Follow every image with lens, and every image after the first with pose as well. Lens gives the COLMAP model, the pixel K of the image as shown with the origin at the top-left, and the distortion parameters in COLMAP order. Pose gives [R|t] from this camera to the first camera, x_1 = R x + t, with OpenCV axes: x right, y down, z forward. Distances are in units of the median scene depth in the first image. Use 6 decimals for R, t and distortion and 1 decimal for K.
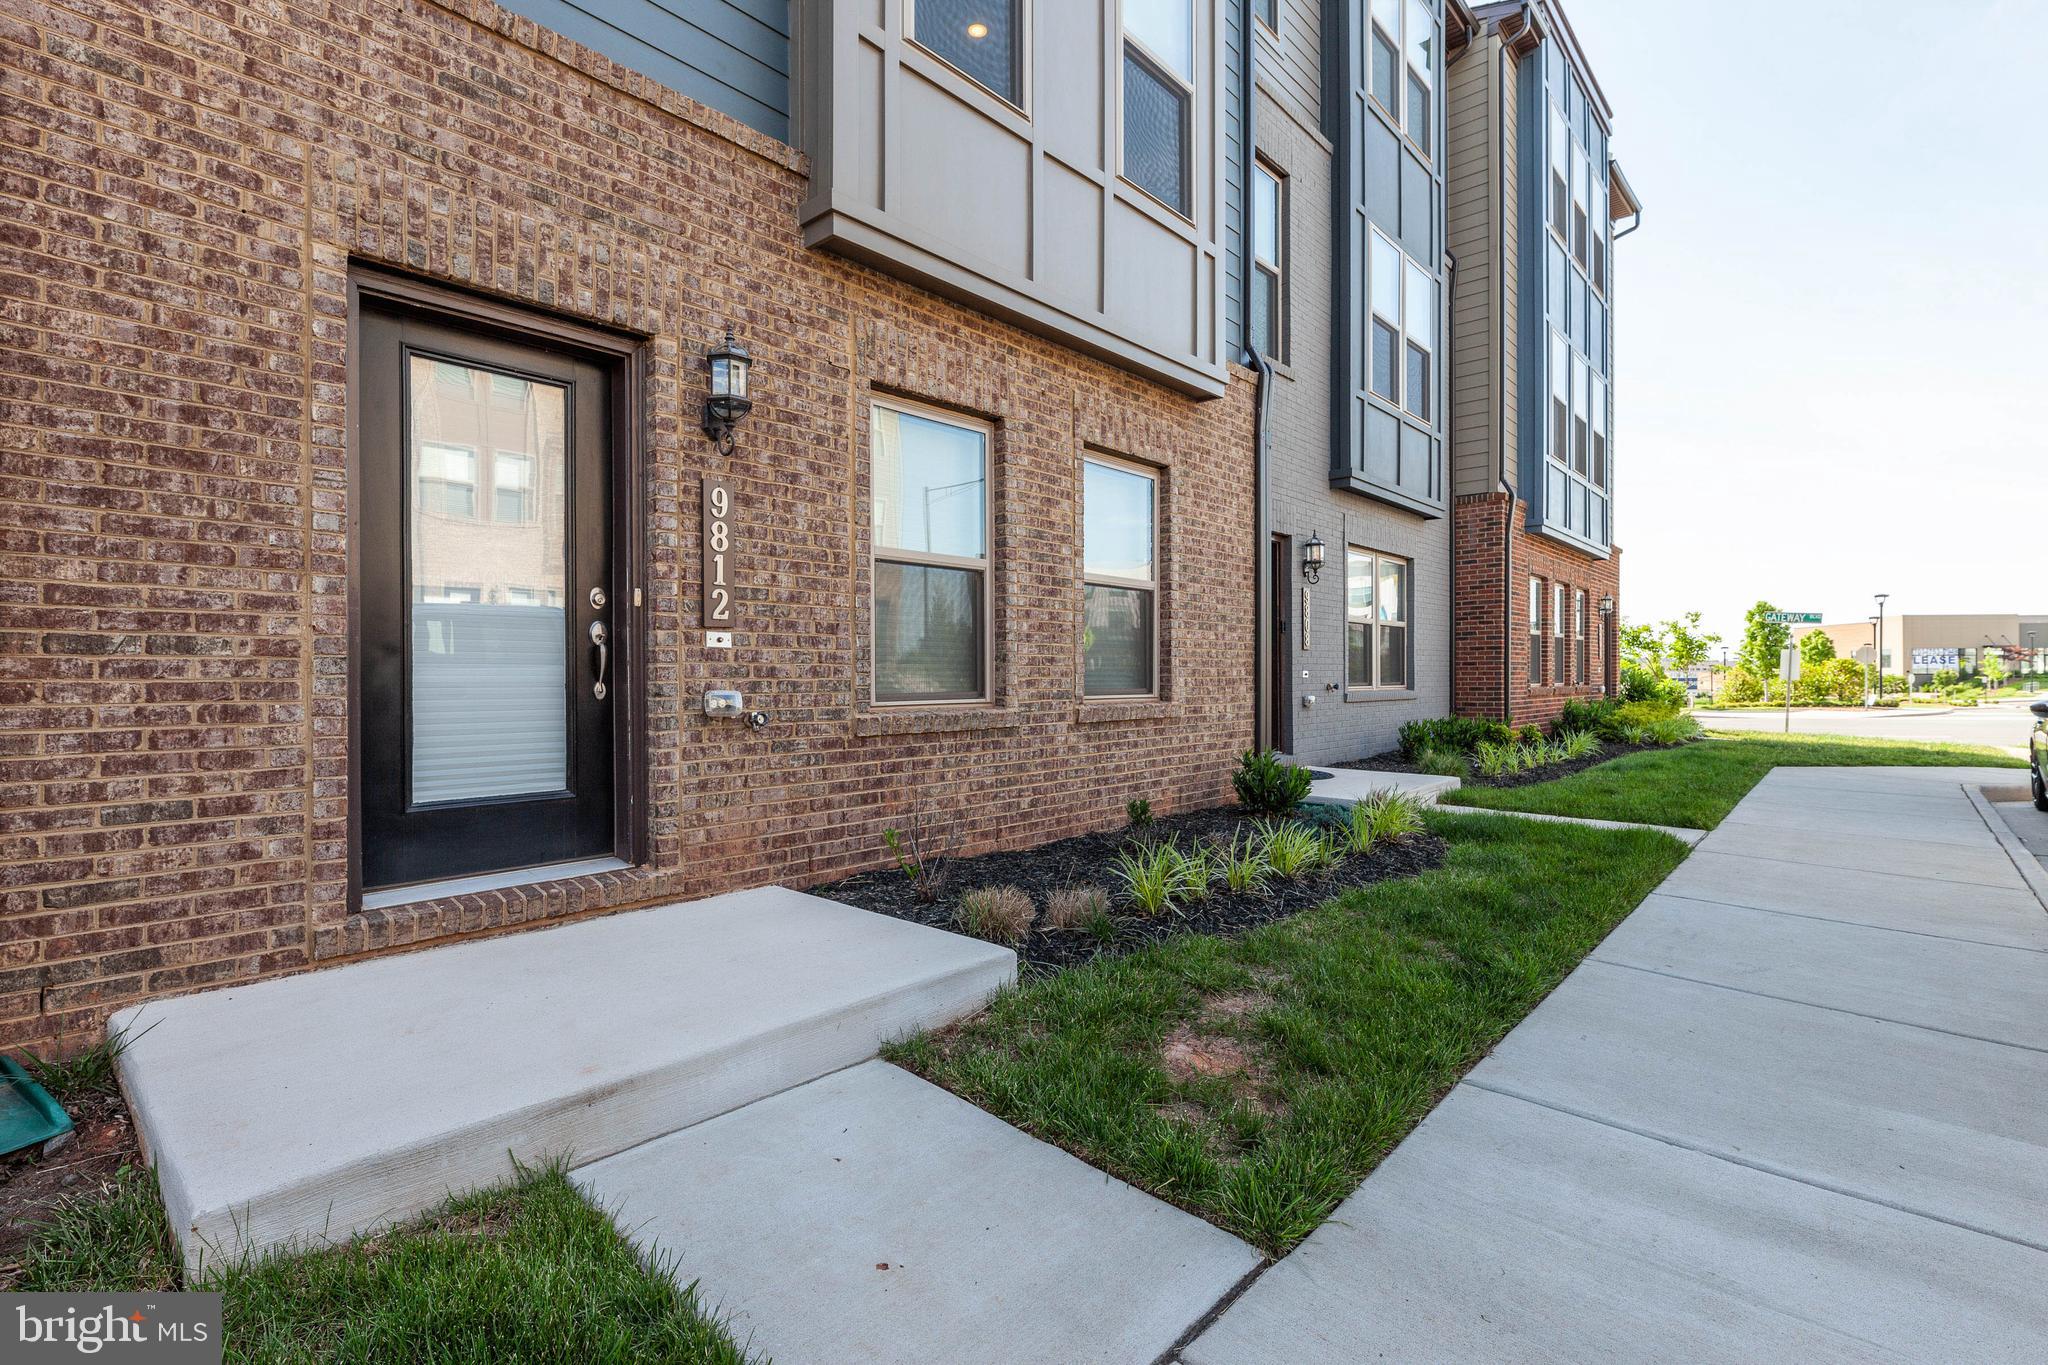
lens RADIAL K [[969.3, 0, 1036.7], [0, 969.3, 680.4], [0, 0, 1]] dist [0.000896, -0.000797]
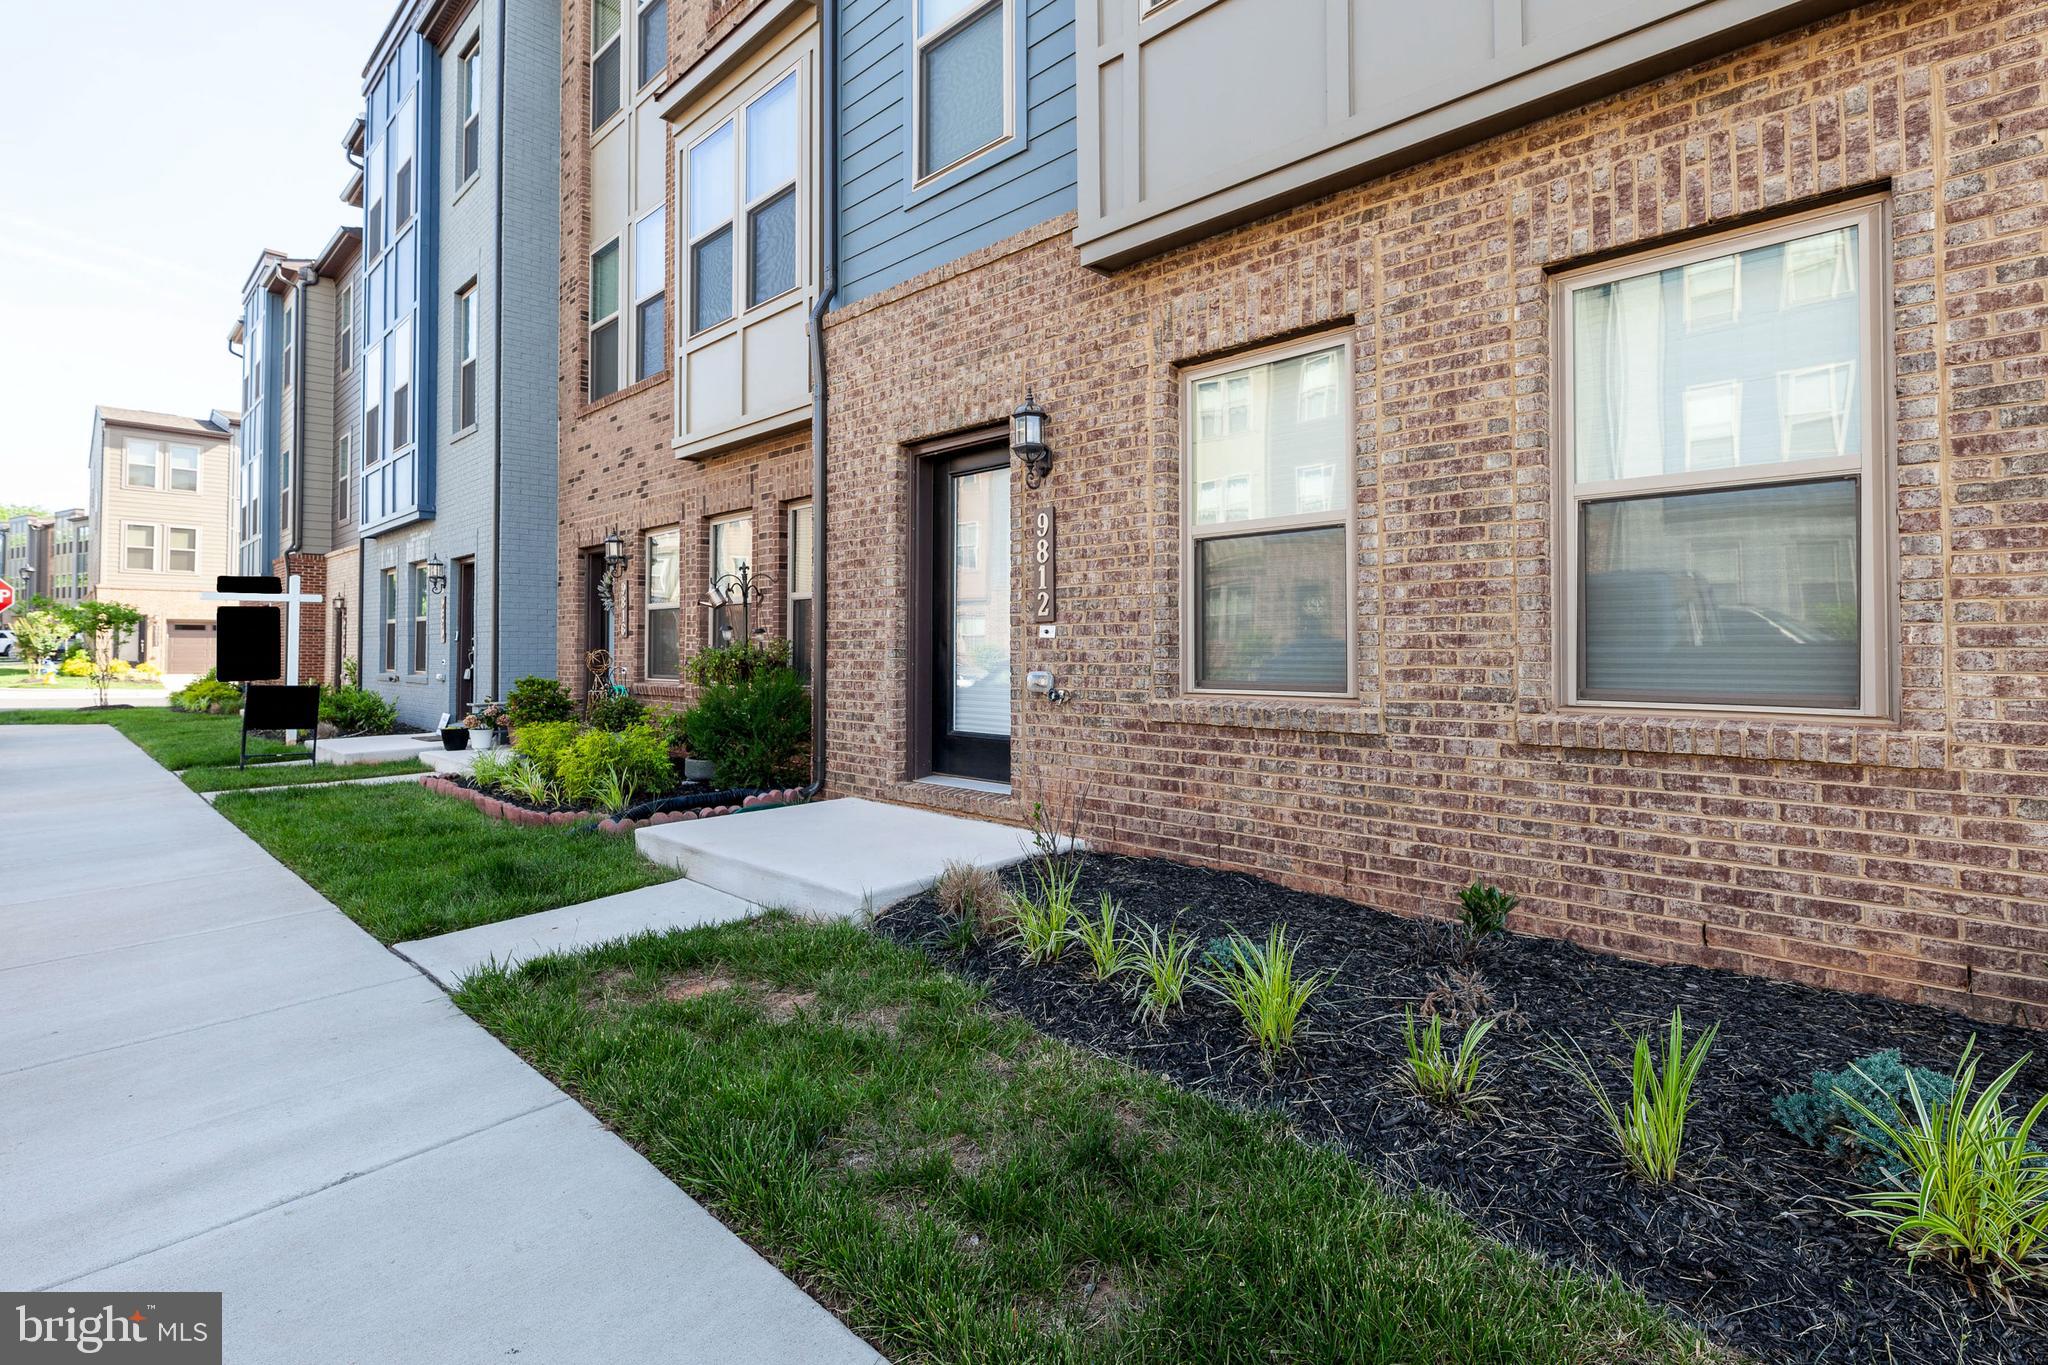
lens RADIAL K [[969.3, 0, 992.5], [0, 969.3, 624.4], [0, 0, 1]] dist [0.000896, -0.000797]
pose [[-0.078759, -0.020838, -0.996676, 0.881896], [0.000778, 0.999780, -0.020964, -0.023042], [0.996893, -0.002427, -0.078725, 0.957706]]
